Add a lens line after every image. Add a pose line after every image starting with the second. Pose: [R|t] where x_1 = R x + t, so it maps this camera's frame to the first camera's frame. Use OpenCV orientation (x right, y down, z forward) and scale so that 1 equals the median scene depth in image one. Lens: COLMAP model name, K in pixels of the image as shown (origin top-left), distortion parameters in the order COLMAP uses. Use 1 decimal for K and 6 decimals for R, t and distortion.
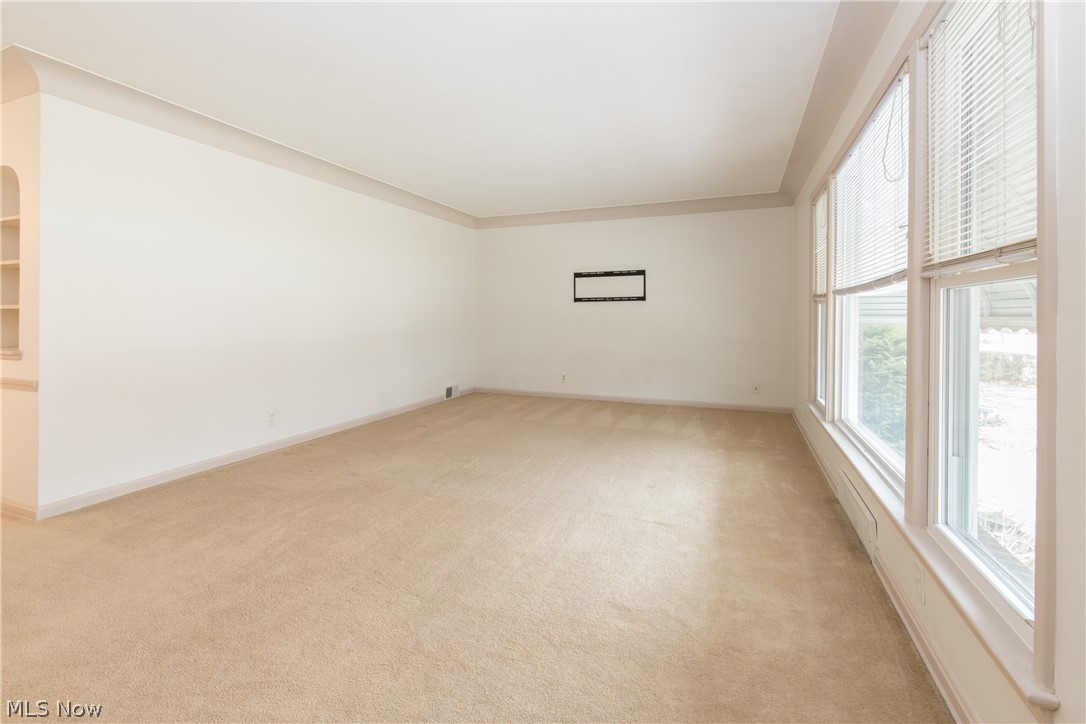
lens RADIAL K [[479.6, 0, 543.6], [0, 479.6, 312.5], [0, 0, 1]] dist [0.000600, -0.001090]
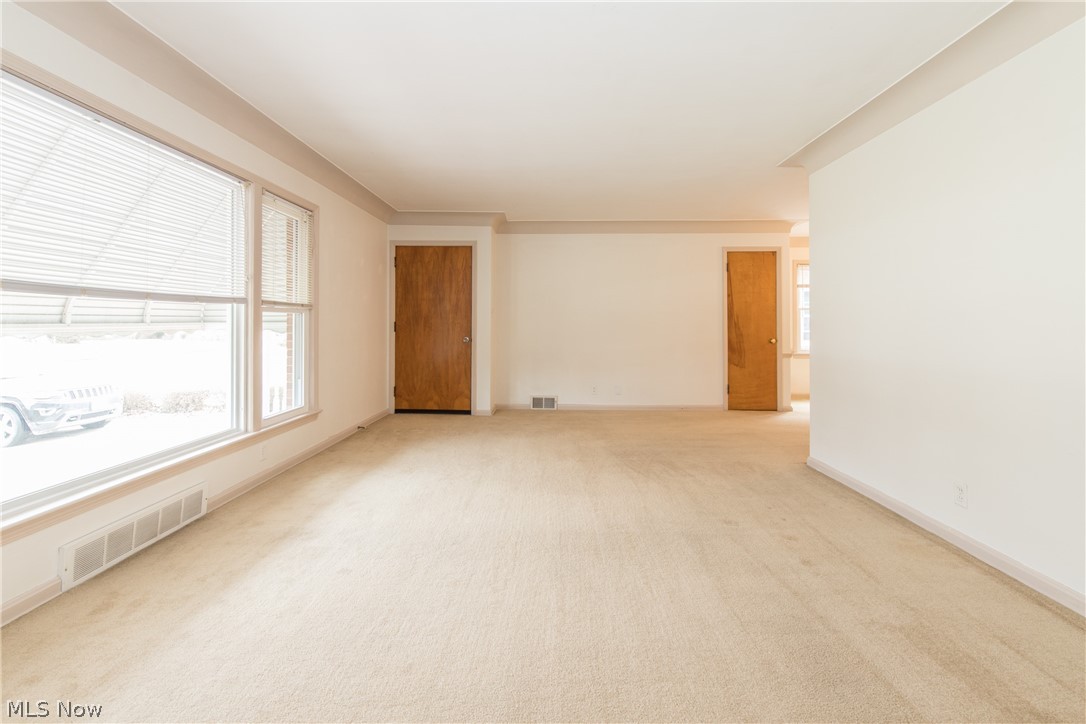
lens RADIAL K [[479.6, 0, 543.6], [0, 479.6, 312.5], [0, 0, 1]] dist [0.000600, -0.001090]
pose [[-0.932677, -0.011257, -0.360537, 0.124111], [-0.001251, 0.999608, -0.027976, 0.004395], [0.360711, -0.025641, -0.932325, 1.094930]]
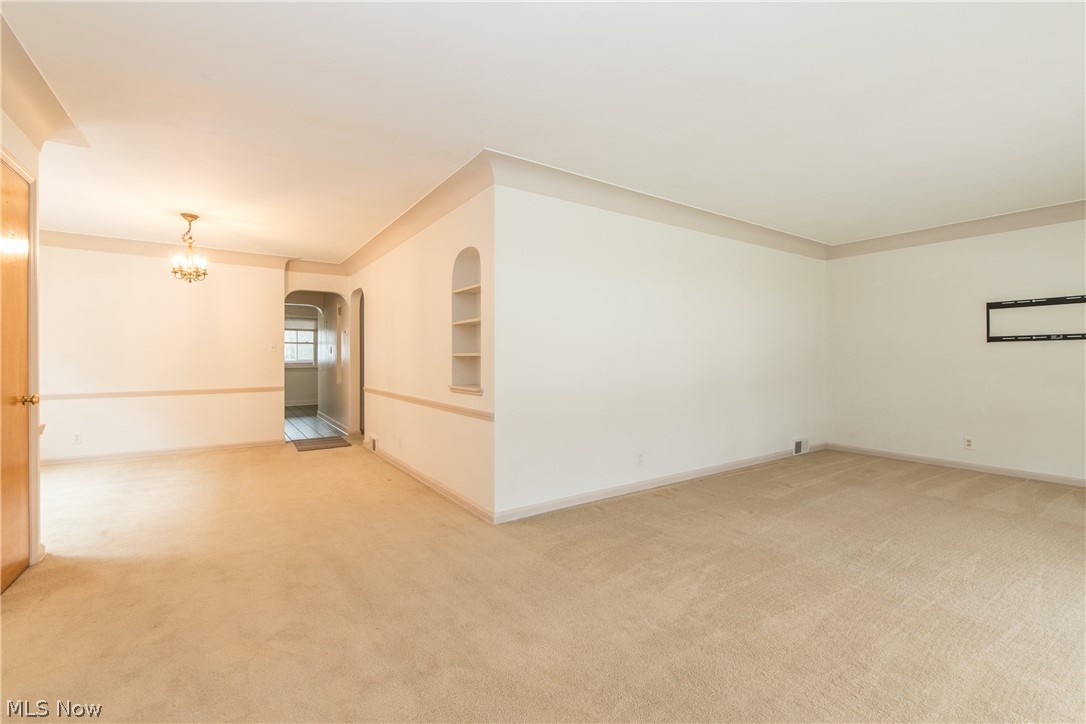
lens RADIAL K [[469.0, 0, 539.2], [0, 469.0, 356.5], [0, 0, 1]] dist [-0.008251, -0.000172]
pose [[0.828573, -0.002492, -0.559875, -0.137243], [0.003700, 0.999993, 0.001026, -0.003698], [0.559869, -0.002922, 0.828576, 0.023364]]
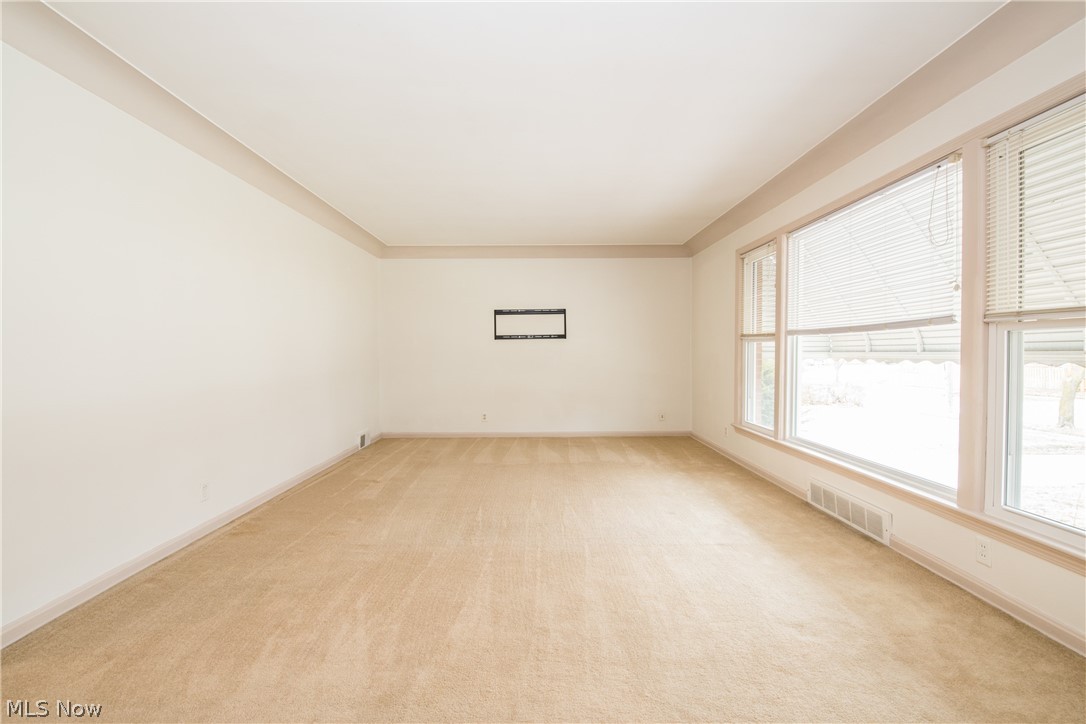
lens RADIAL K [[469.0, 0, 539.2], [0, 469.0, 356.5], [0, 0, 1]] dist [-0.008251, -0.000172]
pose [[0.926079, -0.008666, 0.377231, -0.275342], [0.003392, 0.999887, 0.014644, -0.000982], [-0.377315, -0.012282, 0.926004, 0.093583]]
